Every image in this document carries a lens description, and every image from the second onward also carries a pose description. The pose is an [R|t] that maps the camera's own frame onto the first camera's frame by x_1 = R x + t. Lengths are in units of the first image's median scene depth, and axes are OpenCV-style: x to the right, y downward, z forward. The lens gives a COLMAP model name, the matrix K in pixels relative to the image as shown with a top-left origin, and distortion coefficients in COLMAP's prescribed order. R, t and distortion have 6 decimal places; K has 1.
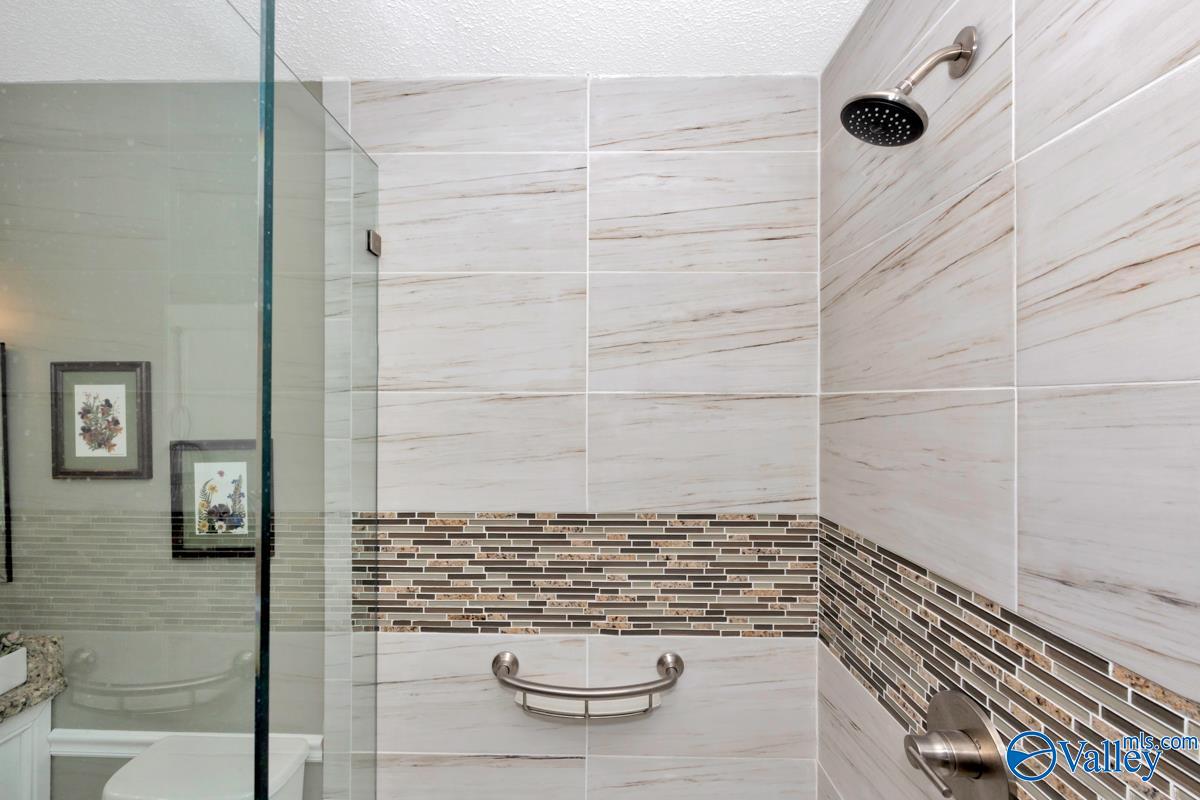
lens RADIAL K [[484.1, 0, 601.6], [0, 484.1, 399.5], [0, 0, 1]] dist [0.000704, 0.000746]
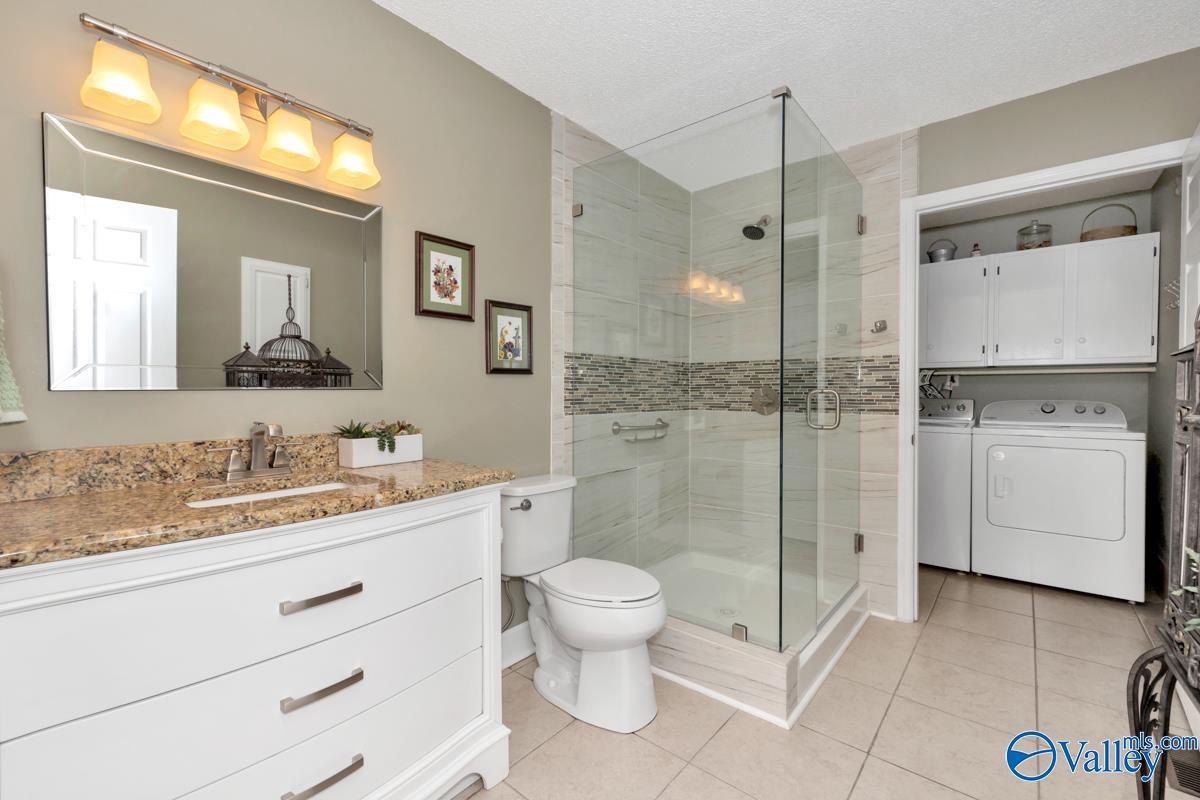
lens RADIAL K [[484.1, 0, 594.9], [0, 484.1, 393.0], [0, 0, 1]] dist [0.000704, 0.000746]
pose [[0.651583, -0.007665, 0.758538, -1.852604], [-0.004879, 0.999886, 0.014294, 0.365422], [-0.758561, -0.013014, 0.651472, -0.302700]]
